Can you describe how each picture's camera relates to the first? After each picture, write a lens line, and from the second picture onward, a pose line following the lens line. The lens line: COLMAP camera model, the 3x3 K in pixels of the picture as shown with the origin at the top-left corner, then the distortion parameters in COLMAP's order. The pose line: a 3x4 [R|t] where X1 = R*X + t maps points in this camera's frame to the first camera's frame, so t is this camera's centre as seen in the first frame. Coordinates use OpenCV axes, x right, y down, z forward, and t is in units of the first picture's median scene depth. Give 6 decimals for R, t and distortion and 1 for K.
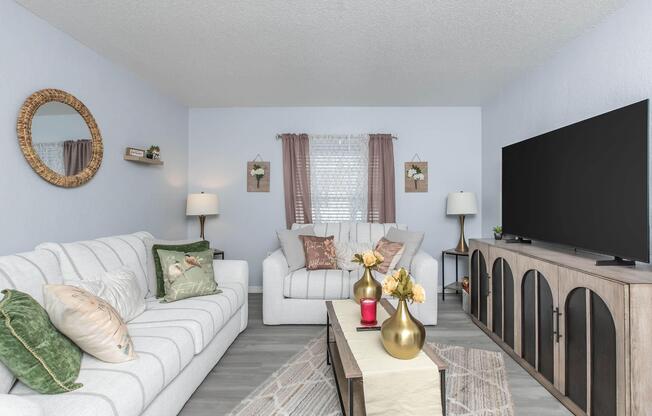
lens RADIAL K [[310.2, 0, 338.0], [0, 310.2, 208.3], [0, 0, 1]] dist [0.017881, -0.000027]
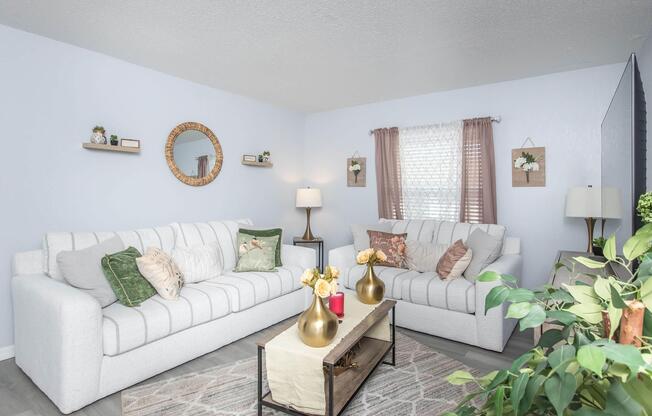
lens RADIAL K [[313.6, 0, 301.4], [0, 313.6, 205.2], [0, 0, 1]] dist [-0.002223, -0.000052]
pose [[0.831329, 0.026852, -0.555132, 0.221434], [-0.020151, 0.999632, 0.018177, -0.007499], [0.555416, -0.003924, 0.831563, 0.022029]]
